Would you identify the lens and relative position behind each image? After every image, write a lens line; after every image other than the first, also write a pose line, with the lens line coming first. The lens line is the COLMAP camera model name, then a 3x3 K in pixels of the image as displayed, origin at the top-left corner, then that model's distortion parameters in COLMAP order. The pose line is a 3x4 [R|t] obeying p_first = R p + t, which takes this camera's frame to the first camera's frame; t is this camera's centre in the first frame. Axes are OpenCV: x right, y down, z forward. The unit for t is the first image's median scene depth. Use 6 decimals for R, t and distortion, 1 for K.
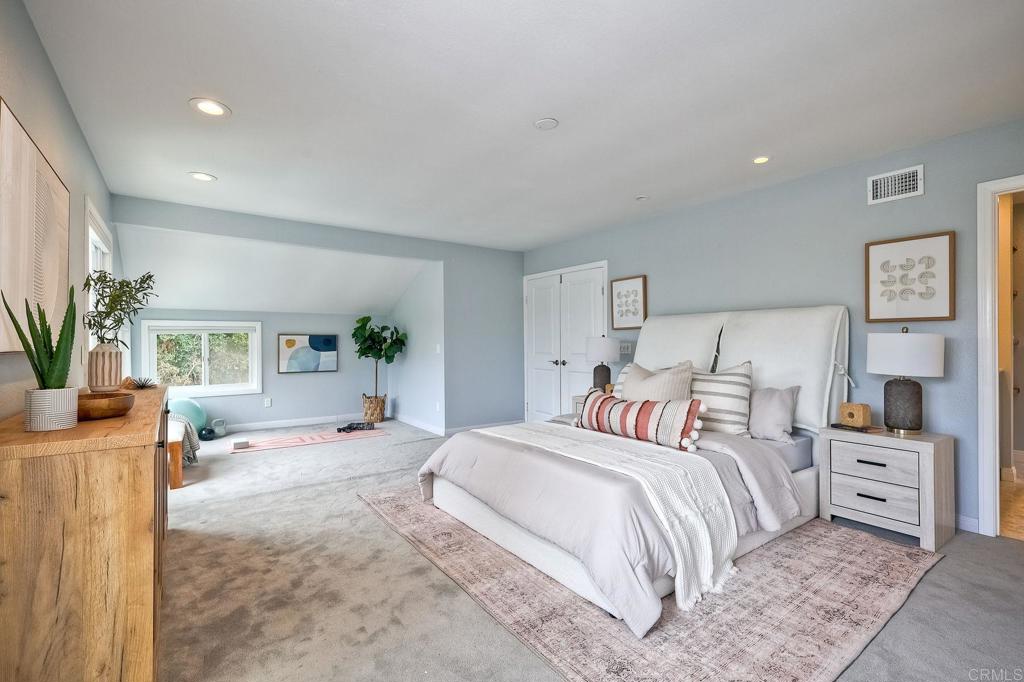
lens RADIAL K [[452.4, 0, 518.1], [0, 452.4, 348.8], [0, 0, 1]] dist [0.007200, -0.000300]
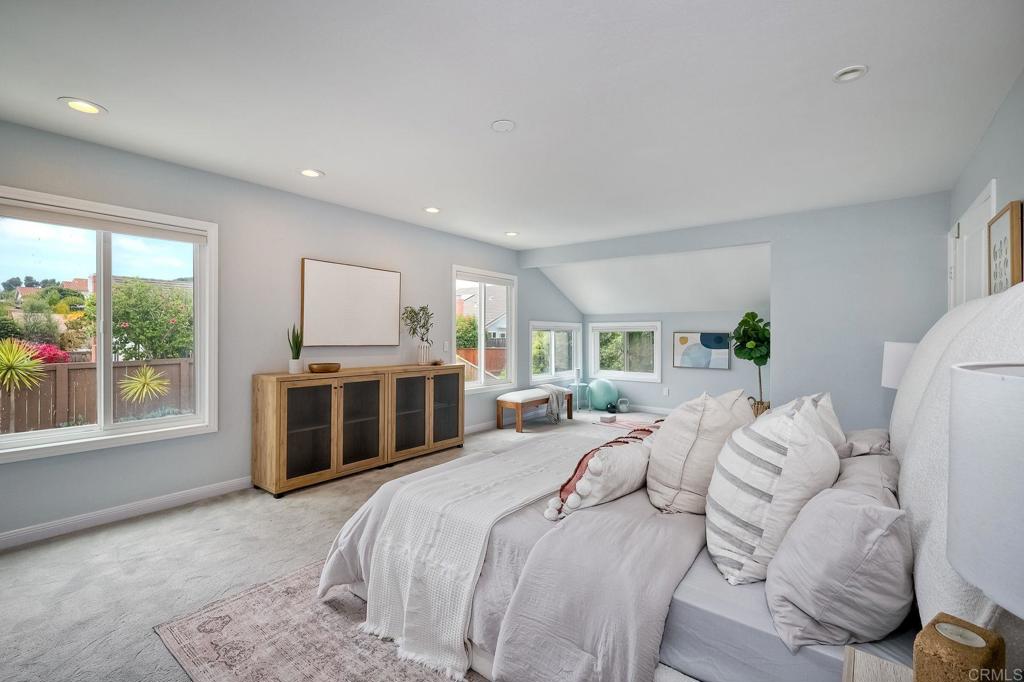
lens RADIAL K [[452.4, 0, 519.9], [0, 452.4, 336.0], [0, 0, 1]] dist [0.007200, -0.000300]
pose [[0.269712, 0.011285, -0.962875, 0.459926], [-0.019629, 0.999788, 0.006219, -0.022920], [0.962741, 0.017223, 0.269877, 0.344839]]
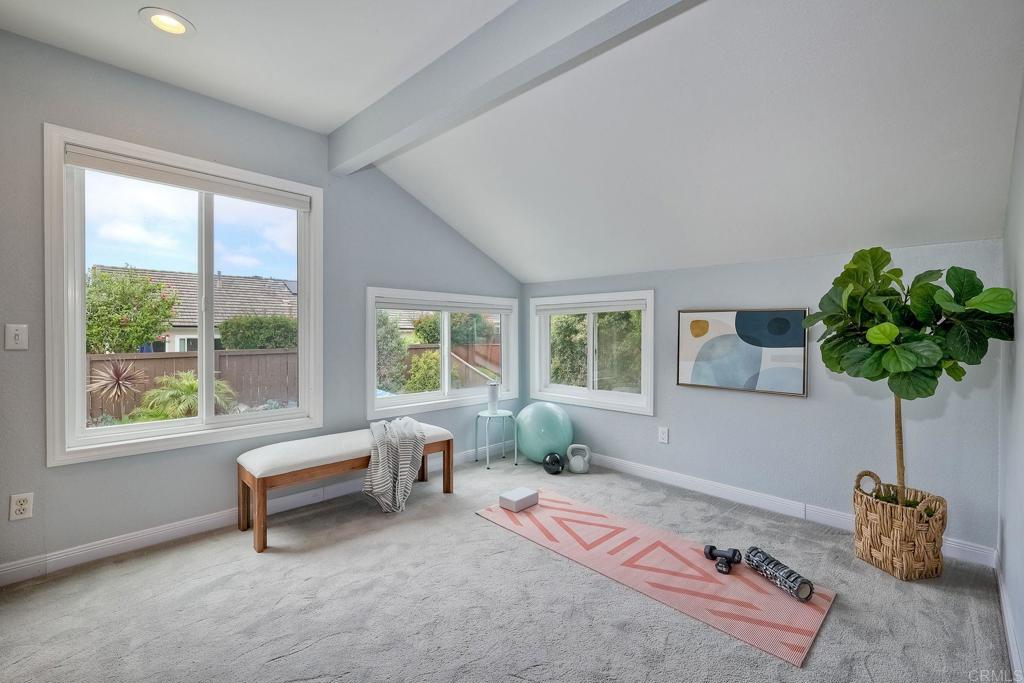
lens RADIAL K [[452.4, 0, 519.6], [0, 452.4, 338.4], [0, 0, 1]] dist [0.007200, -0.000300]
pose [[0.161198, 0.024006, -0.986630, -0.038310], [-0.020521, 0.999570, 0.020968, -0.007481], [0.986709, 0.016866, 0.161621, 0.757207]]
